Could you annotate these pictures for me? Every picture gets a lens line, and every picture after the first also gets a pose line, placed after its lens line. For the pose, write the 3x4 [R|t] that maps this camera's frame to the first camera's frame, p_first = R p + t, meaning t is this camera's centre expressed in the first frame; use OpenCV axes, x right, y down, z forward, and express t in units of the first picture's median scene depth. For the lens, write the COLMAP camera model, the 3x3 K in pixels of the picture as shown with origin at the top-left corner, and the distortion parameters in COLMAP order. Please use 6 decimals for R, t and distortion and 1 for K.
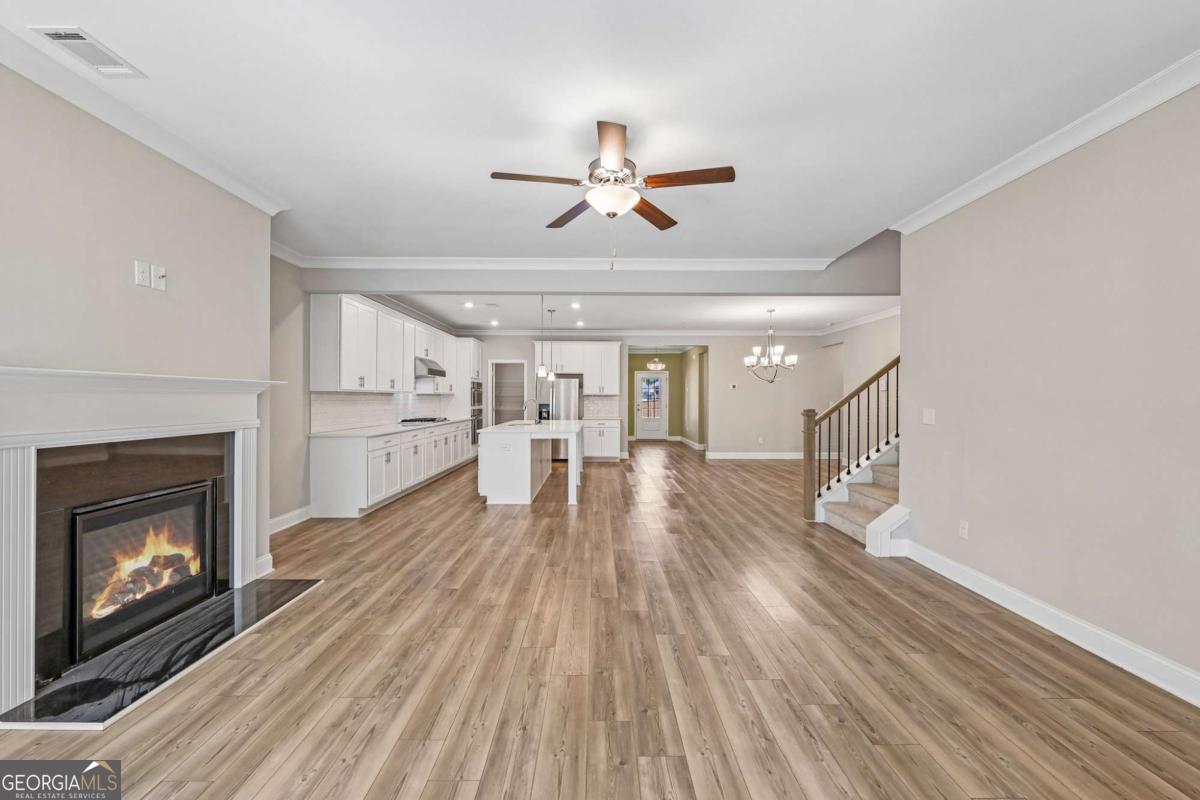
lens RADIAL K [[492.5, 0, 597.4], [0, 492.5, 400.3], [0, 0, 1]] dist [0.000554, -0.000067]
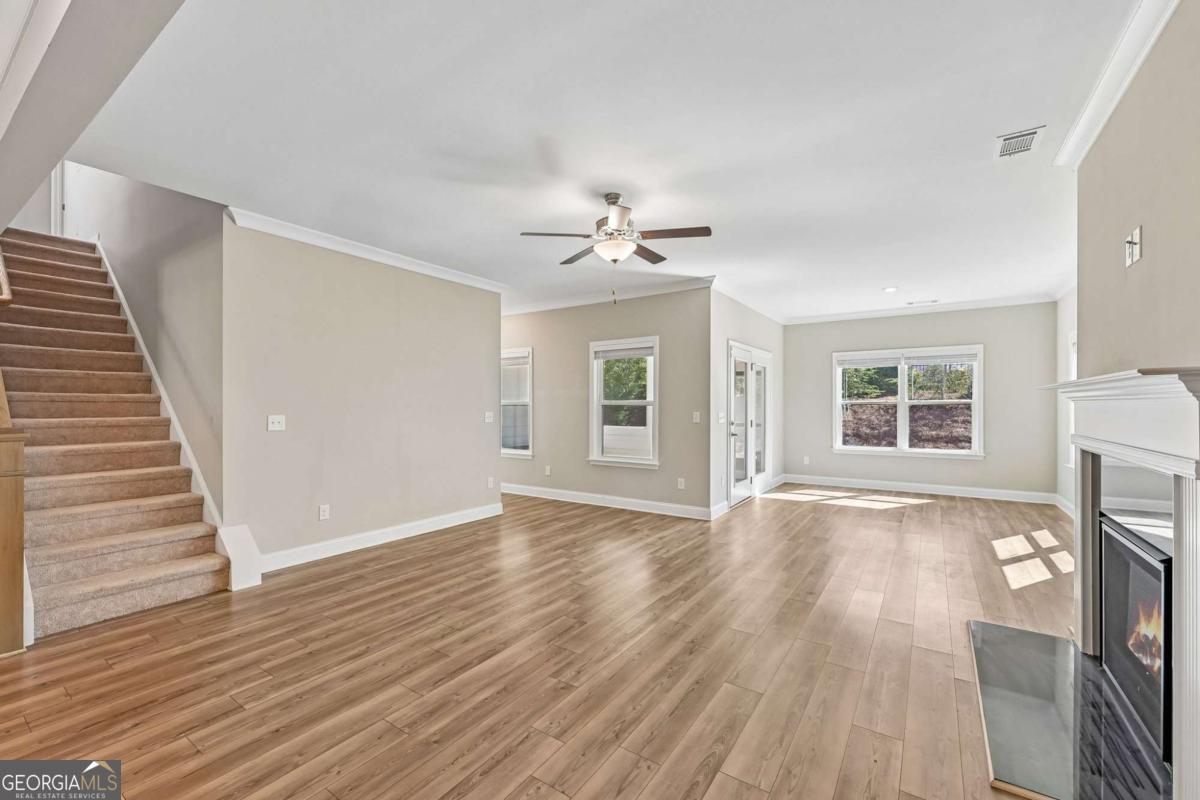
lens RADIAL K [[492.5, 0, 596.5], [0, 492.5, 401.7], [0, 0, 1]] dist [0.000554, -0.000067]
pose [[-0.824557, 0.000930, 0.565778, -0.458870], [-0.000507, 0.999997, -0.002383, -0.009646], [-0.565779, -0.002251, -0.824554, 1.464019]]
